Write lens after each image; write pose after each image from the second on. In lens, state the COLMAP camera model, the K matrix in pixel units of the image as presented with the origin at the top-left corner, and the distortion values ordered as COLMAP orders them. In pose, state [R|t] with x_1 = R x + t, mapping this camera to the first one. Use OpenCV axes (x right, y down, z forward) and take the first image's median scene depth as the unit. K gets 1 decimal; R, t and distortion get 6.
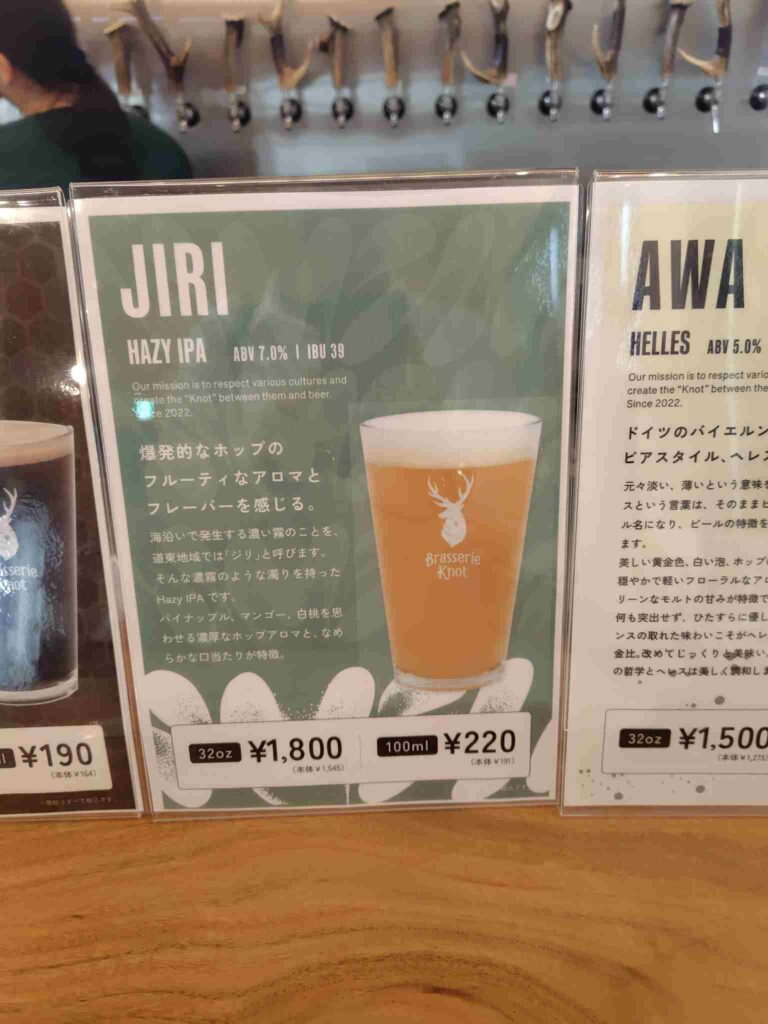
lens RADIAL K [[701.1, 0, 391.0], [0, 701.1, 518.0], [0, 0, 1]] dist [0.015102, -0.016953]
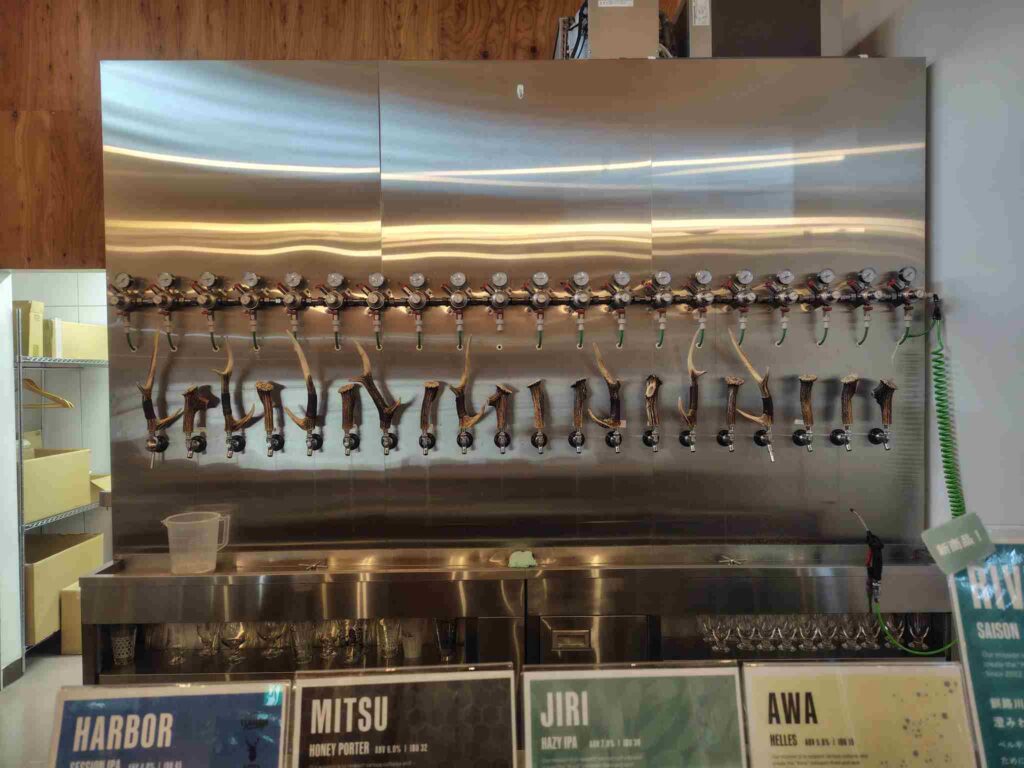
lens RADIAL K [[701.1, 0, 507.7], [0, 701.1, 382.2], [0, 0, 1]] dist [0.015102, -0.016953]
pose [[0.999110, 0.023409, 0.035094, -0.534398], [-0.004292, 0.883994, -0.467478, -0.190051], [-0.041966, 0.466911, 0.883308, -1.311906]]
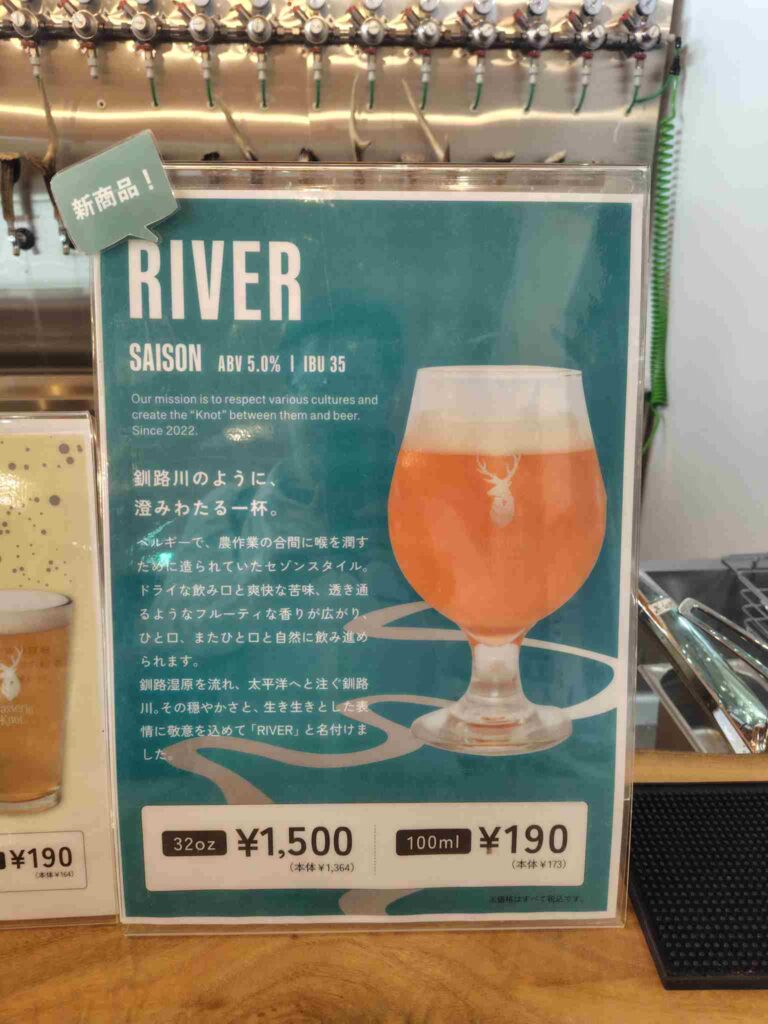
lens RADIAL K [[701.1, 0, 385.5], [0, 701.1, 509.0], [0, 0, 1]] dist [0.015102, -0.016953]
pose [[0.995606, -0.004645, 0.093524, 1.268146], [0.015485, 0.993185, -0.115517, -0.134518], [-0.092350, 0.116458, 0.988893, -0.323015]]
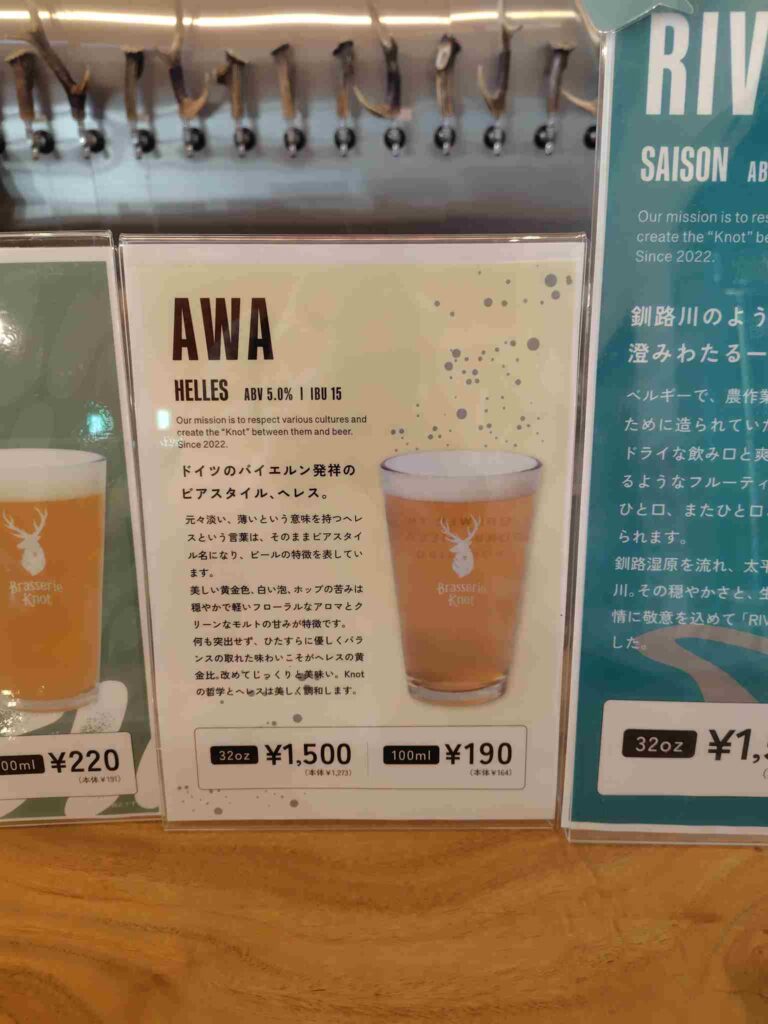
lens RADIAL K [[701.1, 0, 397.7], [0, 701.1, 507.7], [0, 0, 1]] dist [0.015102, -0.016953]
pose [[0.999369, 0.003547, 0.035352, 0.600265], [-0.002320, 0.999395, -0.034691, -0.026337], [-0.035454, 0.034587, 0.998773, -0.089102]]
